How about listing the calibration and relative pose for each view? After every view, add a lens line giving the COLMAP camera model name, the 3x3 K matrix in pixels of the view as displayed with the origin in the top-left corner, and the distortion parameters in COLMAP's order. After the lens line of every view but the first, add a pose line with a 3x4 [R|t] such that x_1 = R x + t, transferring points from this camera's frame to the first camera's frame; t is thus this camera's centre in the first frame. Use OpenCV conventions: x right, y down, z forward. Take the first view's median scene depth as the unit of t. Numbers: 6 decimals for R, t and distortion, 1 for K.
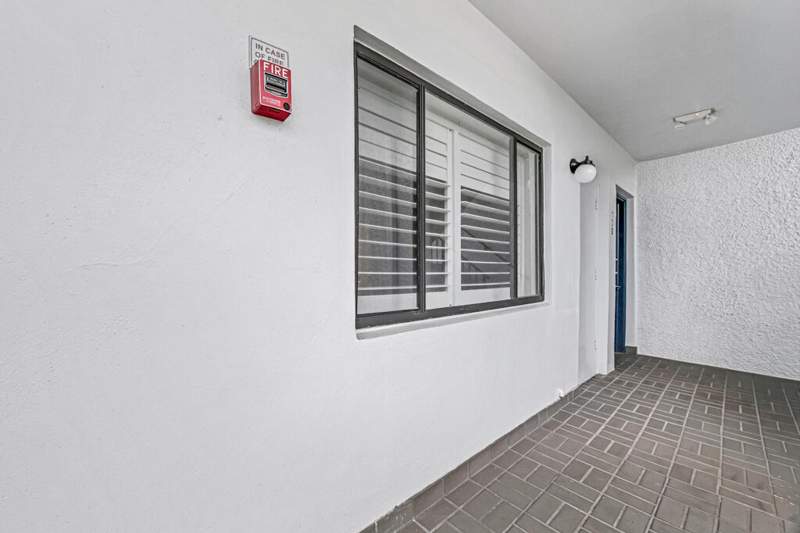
lens RADIAL K [[332.3, 0, 401.7], [0, 332.3, 271.7], [0, 0, 1]] dist [-0.002445, -0.000272]
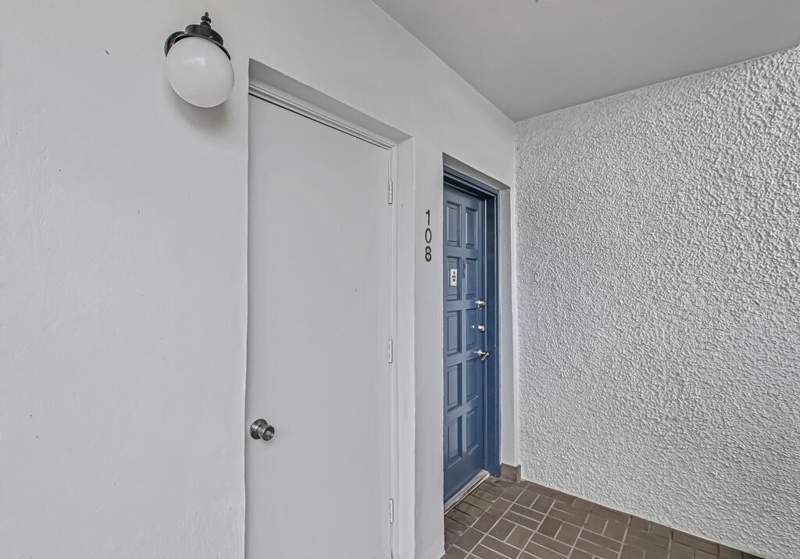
lens RADIAL K [[373.1, 0, 398.5], [0, 373.1, 276.6], [0, 0, 1]] dist [0.002693, 0.000005]
pose [[0.992107, 0.010898, 0.124916, 0.485391], [-0.006102, 0.999232, -0.038718, -0.060199], [-0.125242, 0.037650, 0.991412, 0.462487]]
